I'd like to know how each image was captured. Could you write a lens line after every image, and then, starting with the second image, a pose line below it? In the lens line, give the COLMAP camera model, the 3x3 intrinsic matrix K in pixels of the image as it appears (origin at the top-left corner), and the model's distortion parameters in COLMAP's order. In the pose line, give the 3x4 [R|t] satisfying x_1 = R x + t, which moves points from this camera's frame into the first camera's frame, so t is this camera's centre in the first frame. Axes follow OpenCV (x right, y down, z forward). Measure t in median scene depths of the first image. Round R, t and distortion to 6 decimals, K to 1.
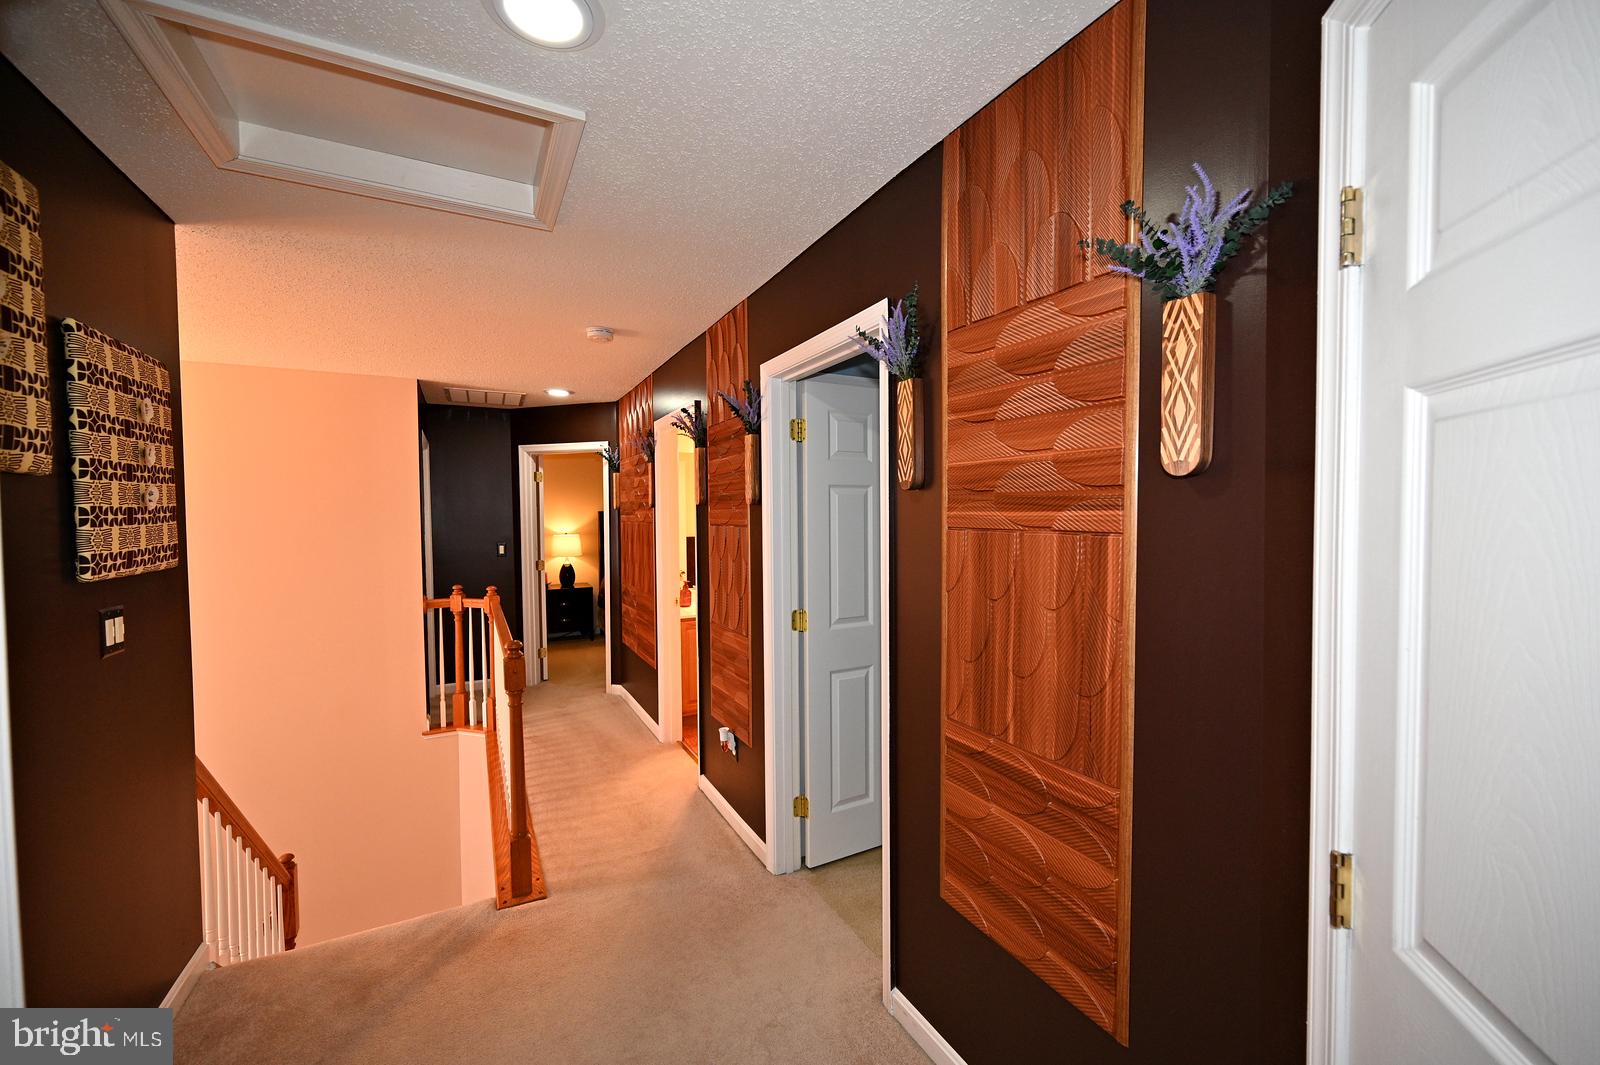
lens RADIAL K [[626.9, 0, 800.9], [0, 626.9, 529.6], [0, 0, 1]] dist [-0.000626, -0.000132]
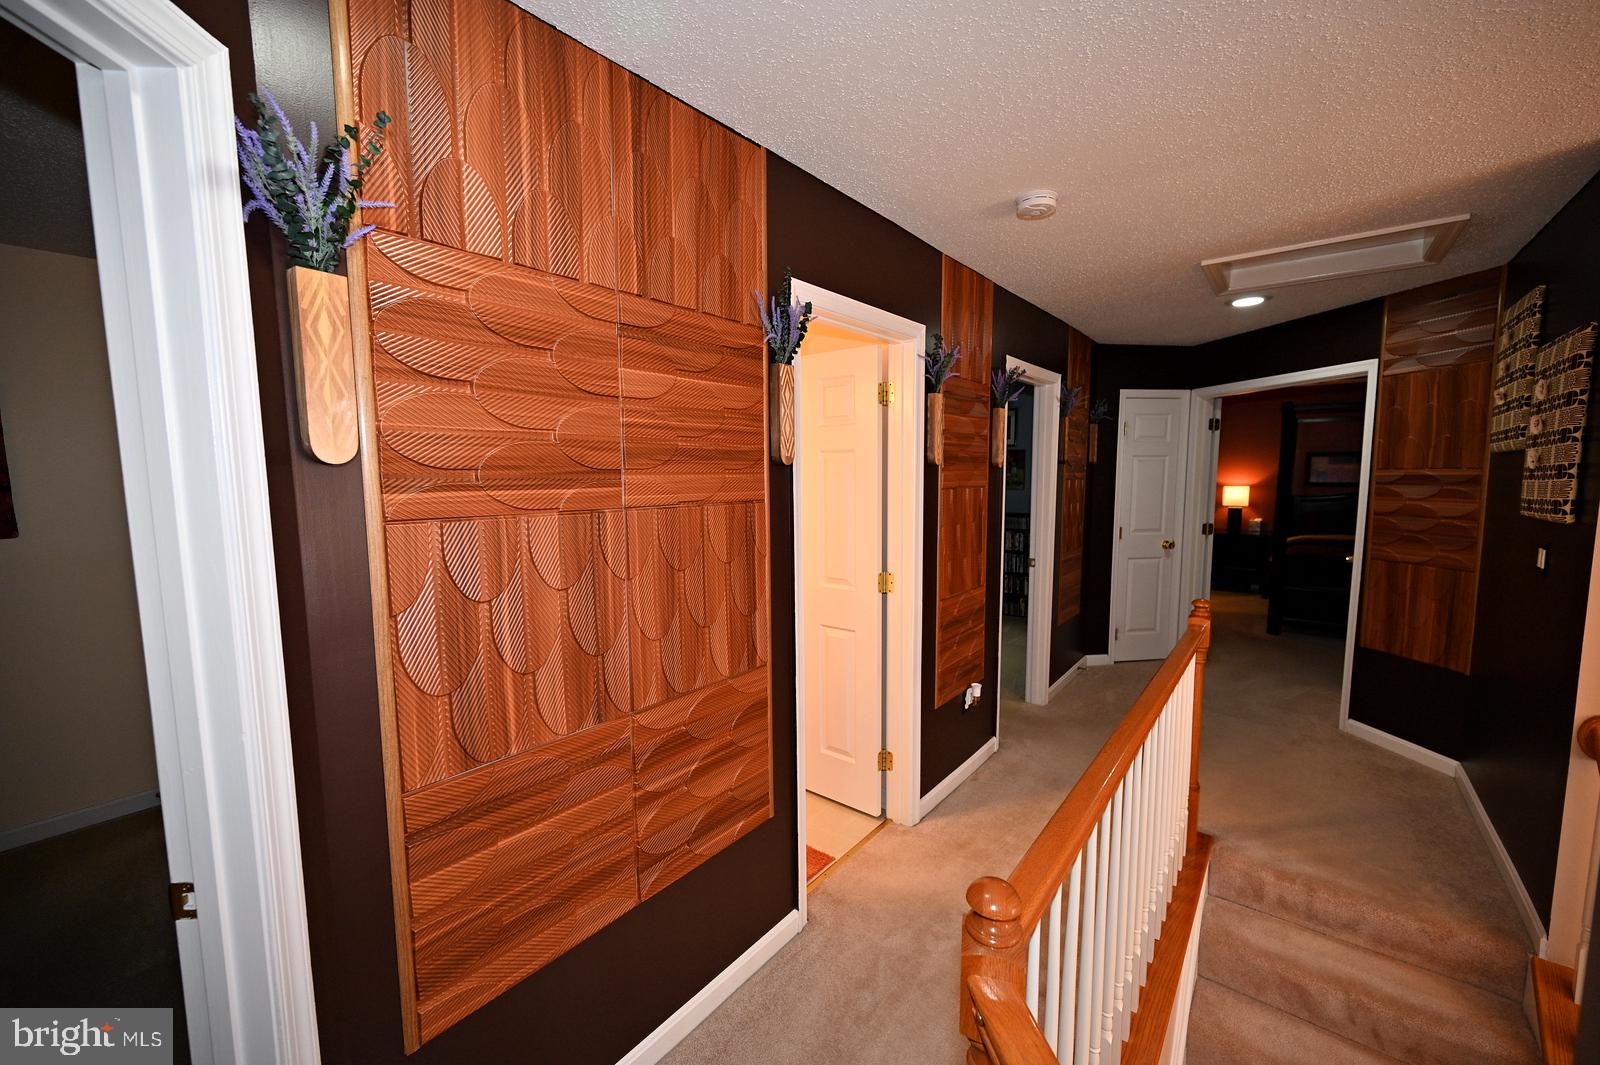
lens RADIAL K [[626.9, 0, 800.9], [0, 626.9, 529.6], [0, 0, 1]] dist [-0.000626, -0.000132]
pose [[-0.307390, -0.081847, 0.948057, -0.553894], [0.057438, 0.992882, 0.104340, -0.038837], [-0.949848, 0.086528, -0.300501, 0.794067]]
